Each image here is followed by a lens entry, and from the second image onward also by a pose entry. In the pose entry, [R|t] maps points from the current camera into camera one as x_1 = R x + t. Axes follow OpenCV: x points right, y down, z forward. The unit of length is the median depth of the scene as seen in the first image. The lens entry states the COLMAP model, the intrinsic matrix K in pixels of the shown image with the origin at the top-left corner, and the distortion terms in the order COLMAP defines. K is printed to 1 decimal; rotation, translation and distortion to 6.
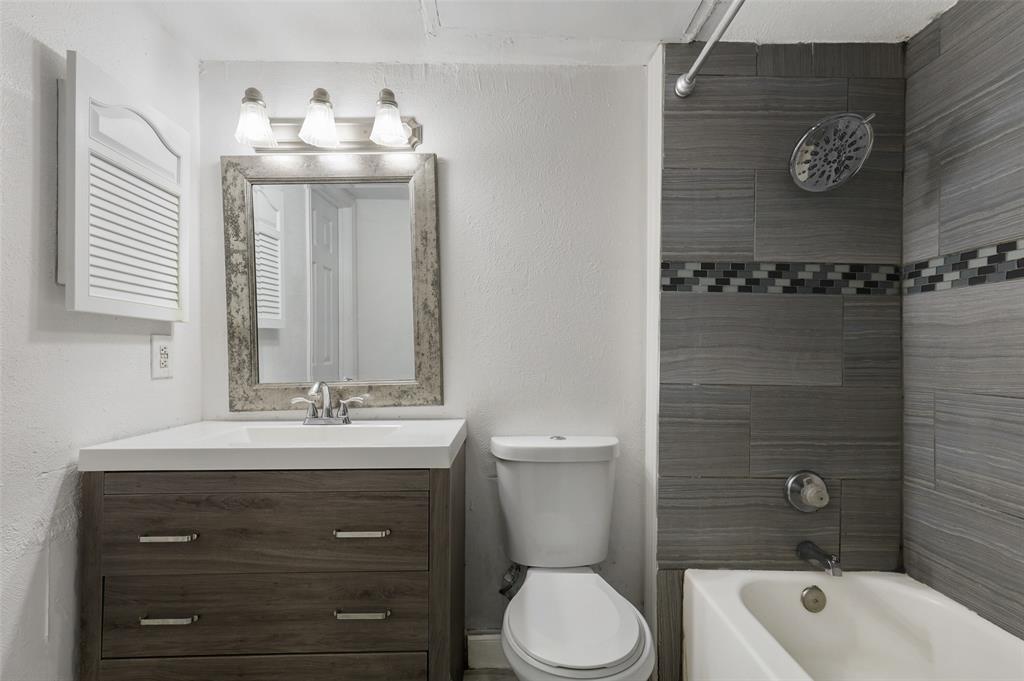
lens RADIAL K [[470.7, 0, 510.2], [0, 470.7, 350.7], [0, 0, 1]] dist [0.012520, -0.000700]
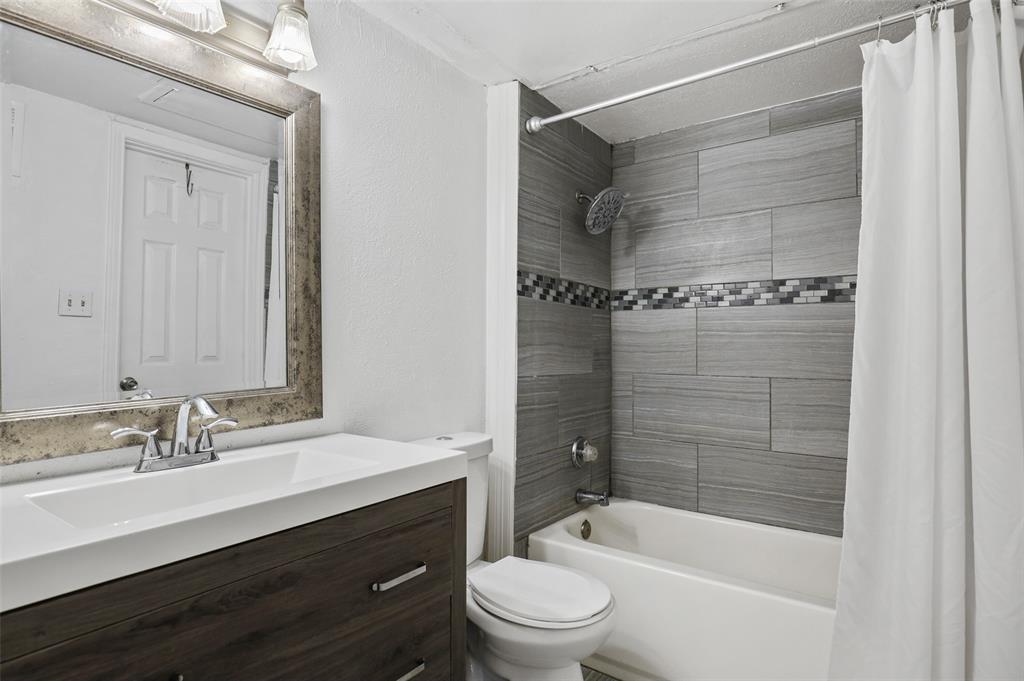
lens RADIAL K [[546.5, 0, 517.1], [0, 546.5, 335.2], [0, 0, 1]] dist [-0.007462, -0.000434]
pose [[0.587267, 0.019348, 0.809162, -0.745477], [-0.005978, 0.999791, -0.019568, -0.005006], [-0.809371, 0.006654, 0.587260, 0.228466]]
